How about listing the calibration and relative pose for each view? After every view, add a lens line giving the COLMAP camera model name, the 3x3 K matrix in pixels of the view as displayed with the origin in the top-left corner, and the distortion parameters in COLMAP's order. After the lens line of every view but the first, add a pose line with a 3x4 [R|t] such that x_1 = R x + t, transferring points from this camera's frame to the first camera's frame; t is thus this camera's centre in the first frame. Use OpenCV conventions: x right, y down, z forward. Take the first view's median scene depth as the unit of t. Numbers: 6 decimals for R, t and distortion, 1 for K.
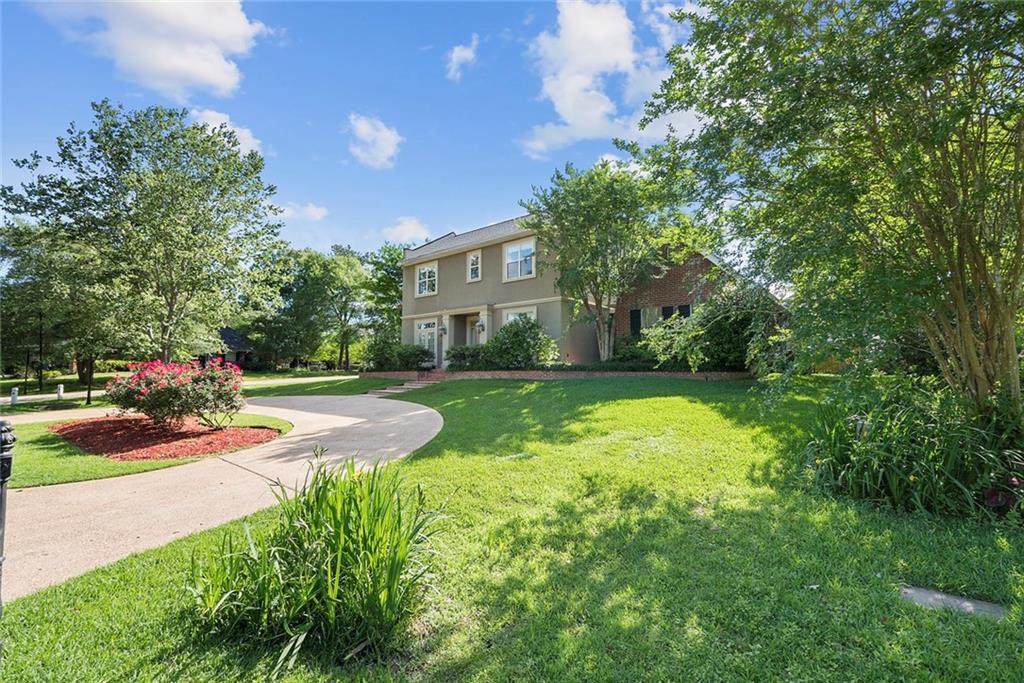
lens RADIAL K [[396.5, 0, 512.0], [0, 396.5, 341.5], [0, 0, 1]] dist [0.000556, 0.000083]
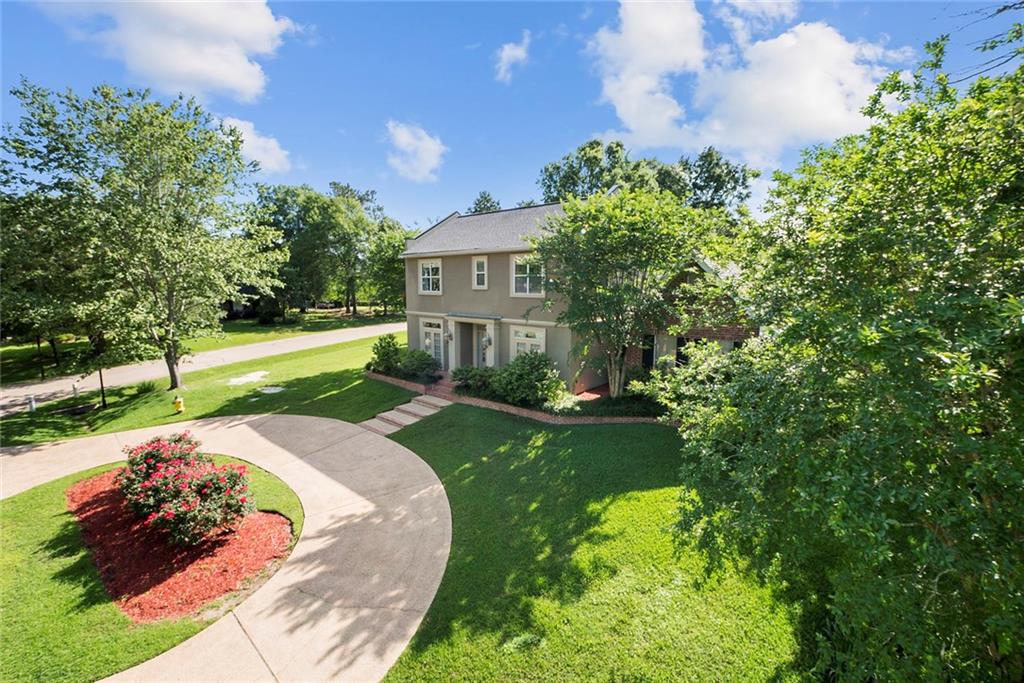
lens RADIAL K [[388.4, 0, 512.0], [0, 388.4, 341.5], [0, 0, 1]] dist [0.008821, -0.000050]
pose [[0.999849, 0.007952, -0.015434, -0.003936], [-0.004459, 0.976736, 0.214400, -0.227665], [0.016779, -0.214299, 0.976624, 0.066023]]
